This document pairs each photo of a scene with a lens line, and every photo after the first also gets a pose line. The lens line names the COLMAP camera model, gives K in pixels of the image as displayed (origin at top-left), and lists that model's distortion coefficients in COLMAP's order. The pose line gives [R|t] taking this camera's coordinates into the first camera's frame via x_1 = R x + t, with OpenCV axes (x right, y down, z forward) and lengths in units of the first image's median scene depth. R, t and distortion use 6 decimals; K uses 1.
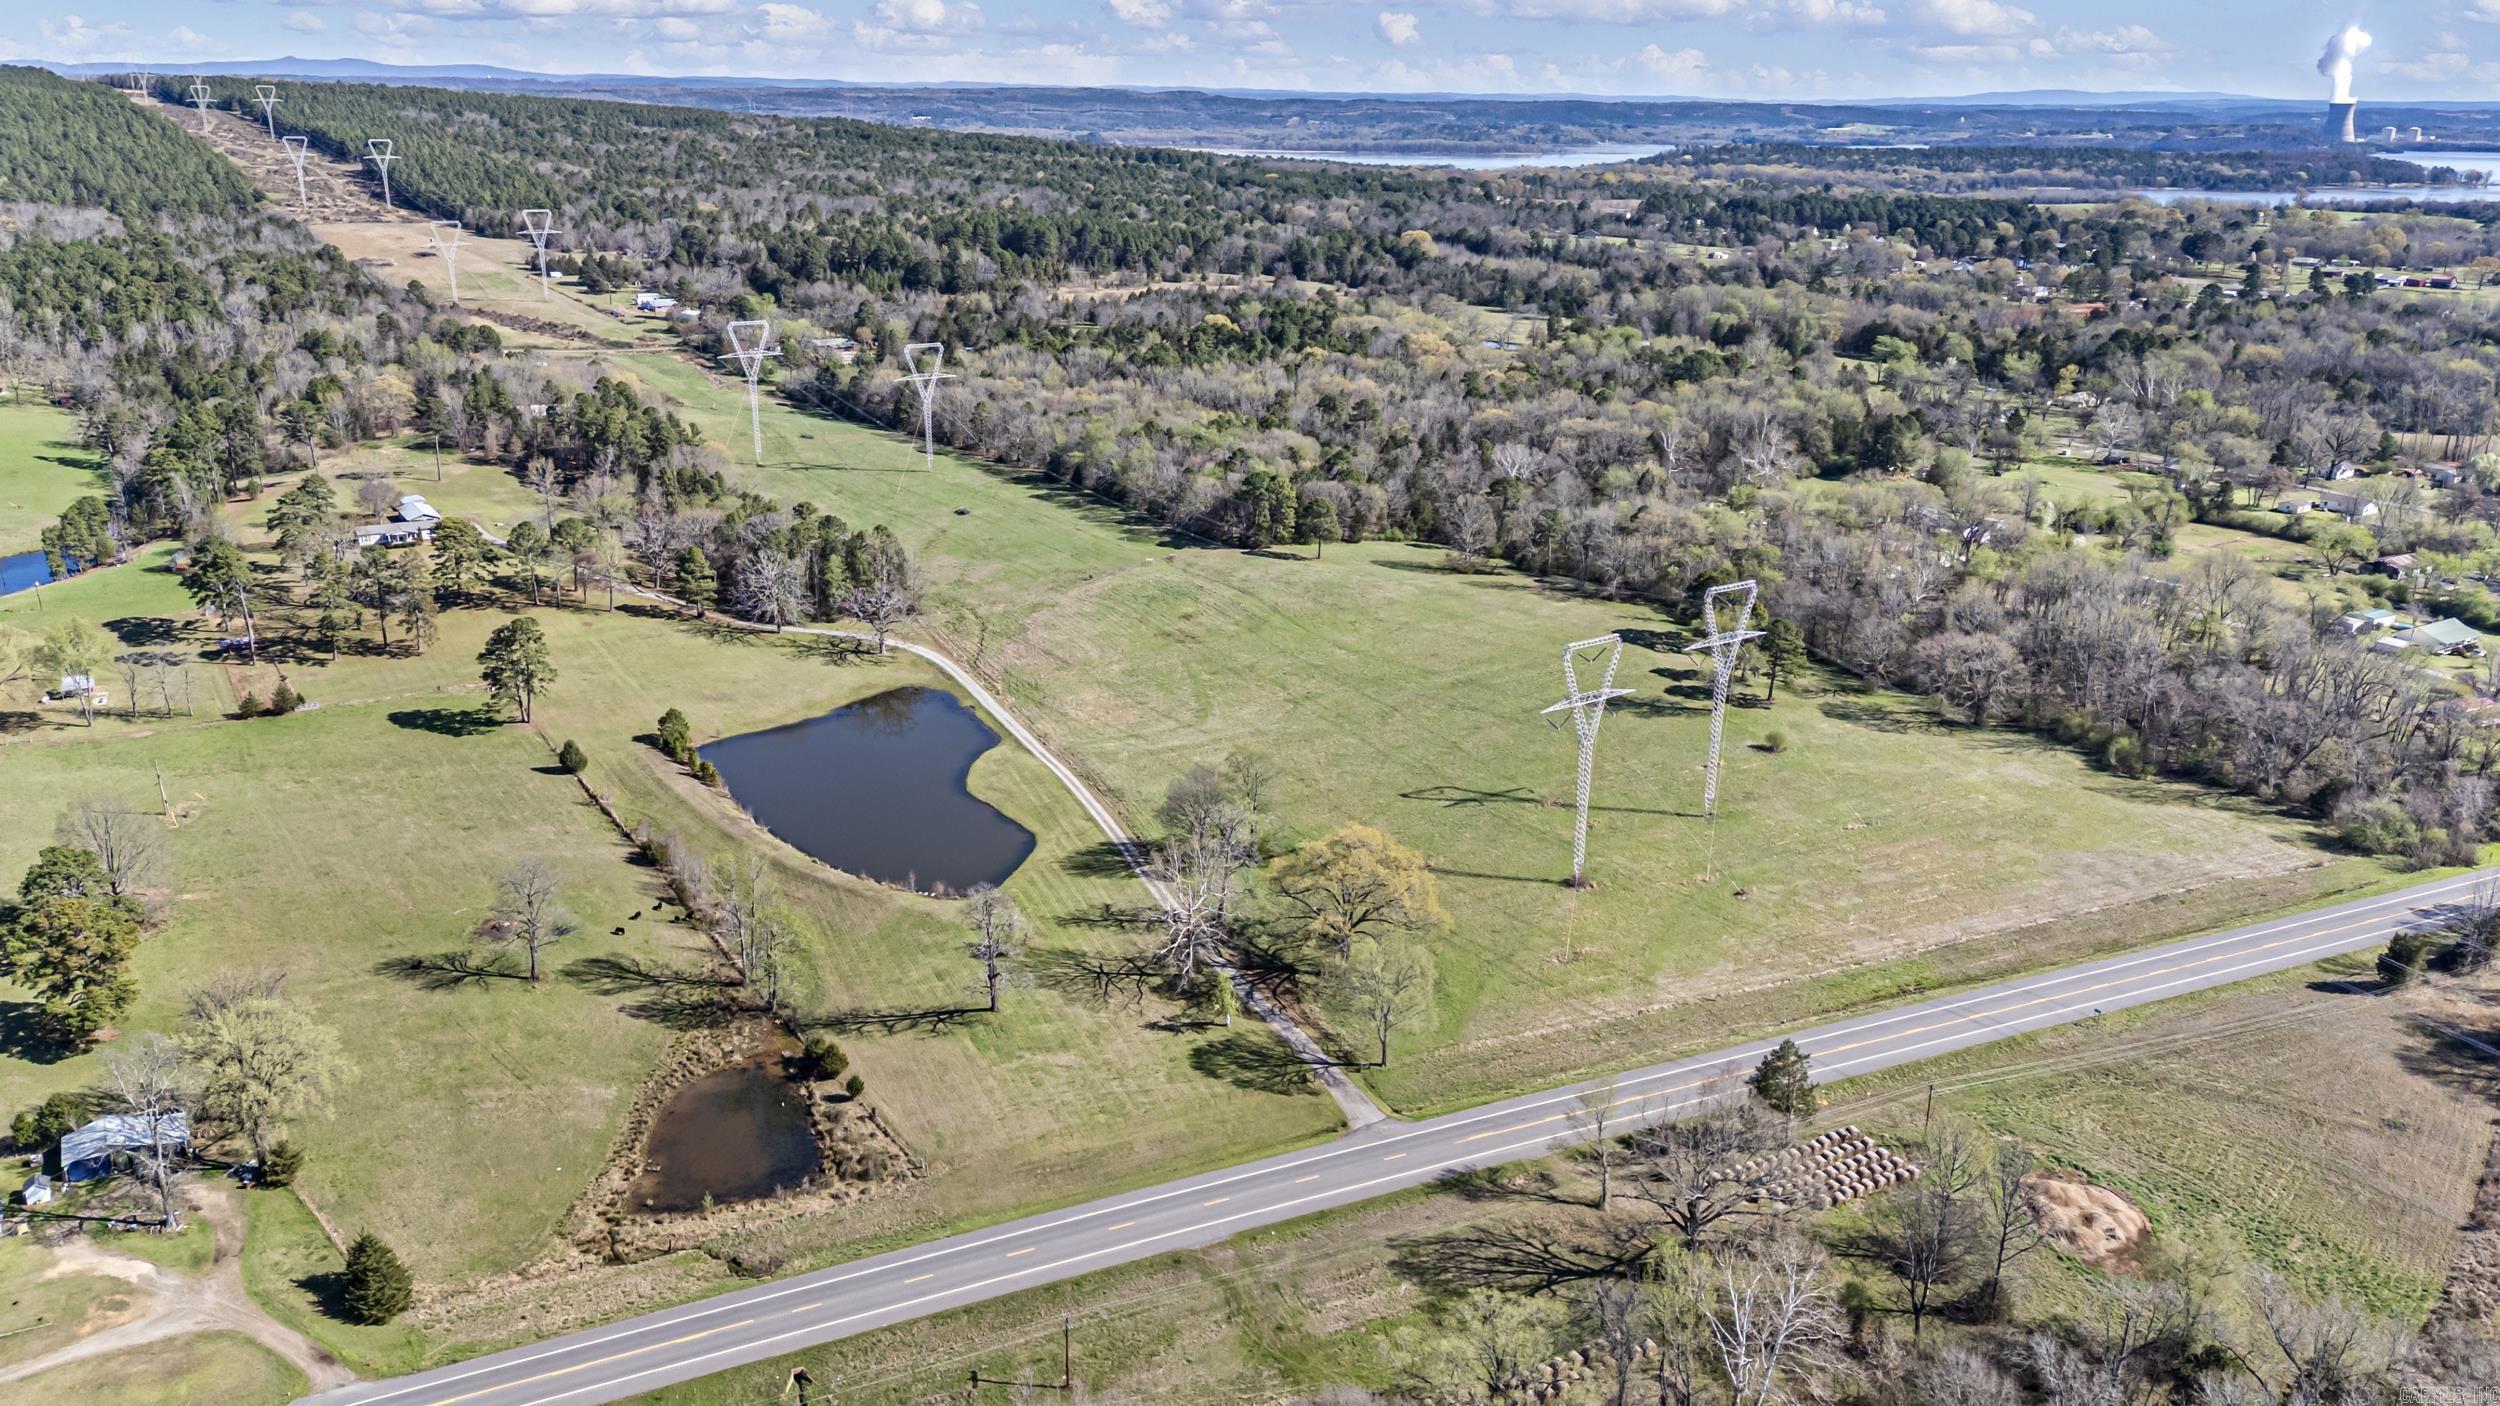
lens RADIAL K [[1794.9, 0, 1250.0], [0, 1794.9, 703.0], [0, 0, 1]] dist [0.024846, -0.002860]
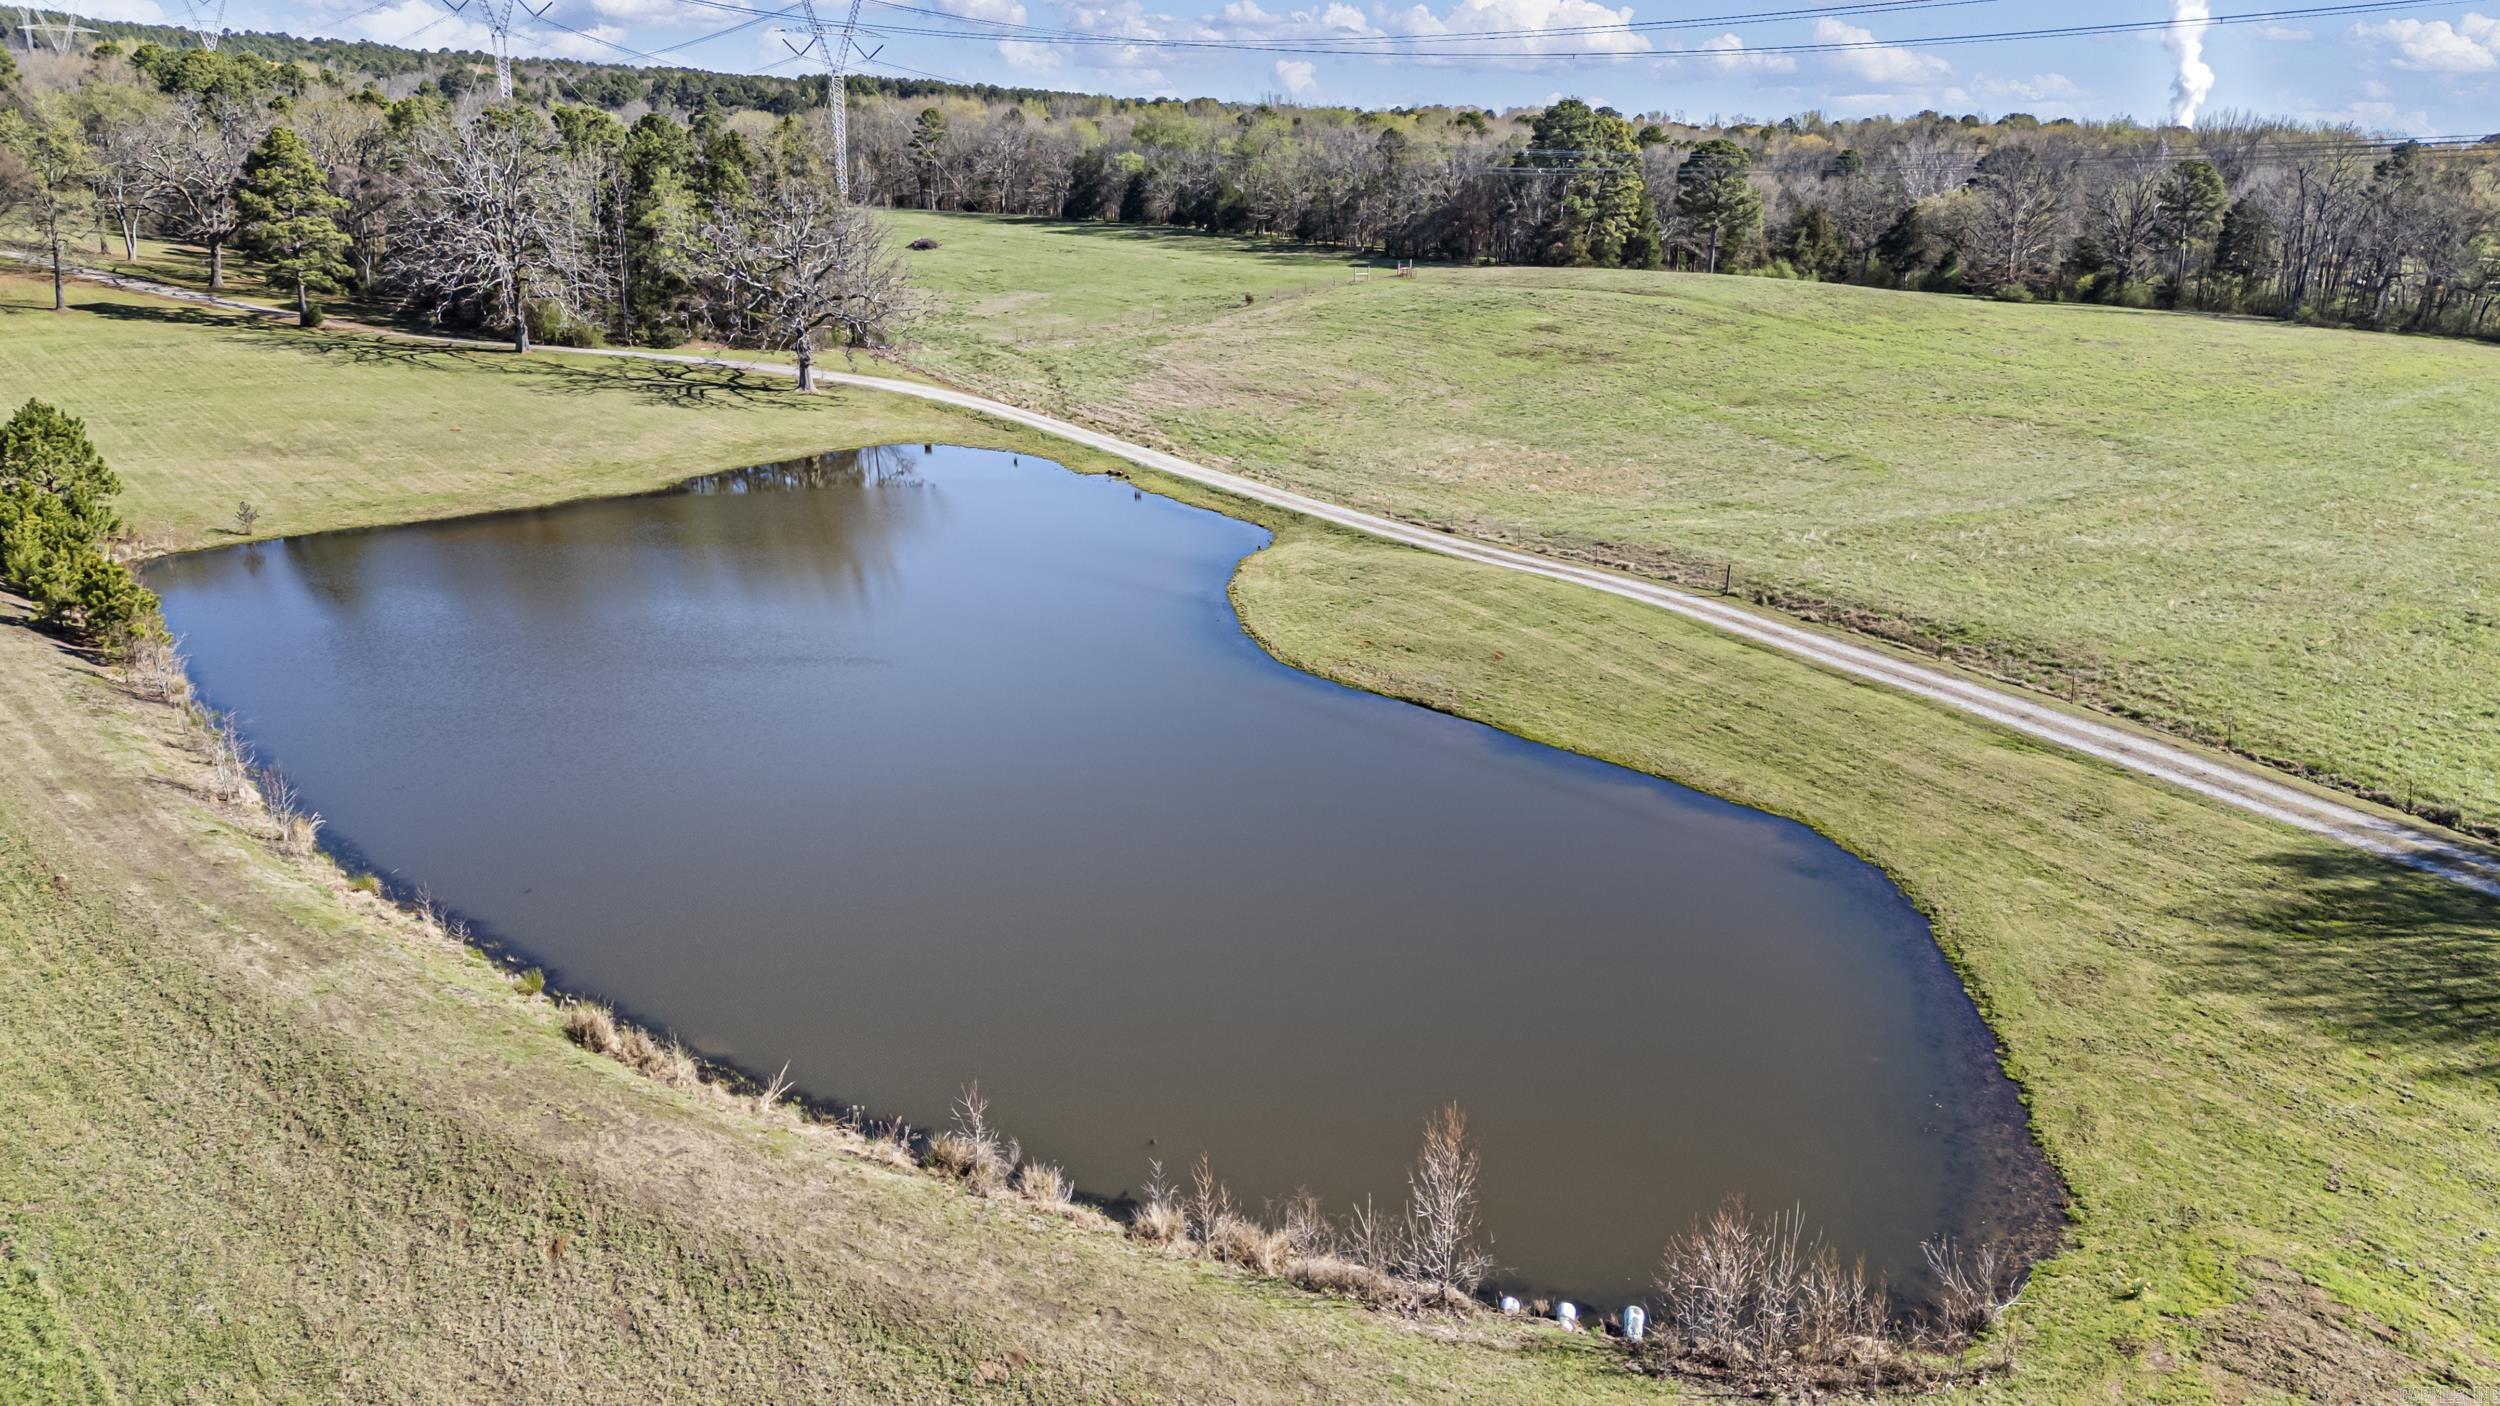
lens RADIAL K [[1794.9, 0, 1250.0], [0, 1794.9, 703.0], [0, 0, 1]] dist [0.024846, -0.002860]
pose [[0.995667, -0.023186, 0.090058, -0.151285], [0.025752, 0.999292, -0.027431, 0.050251], [-0.089358, 0.029631, 0.995559, 0.638614]]
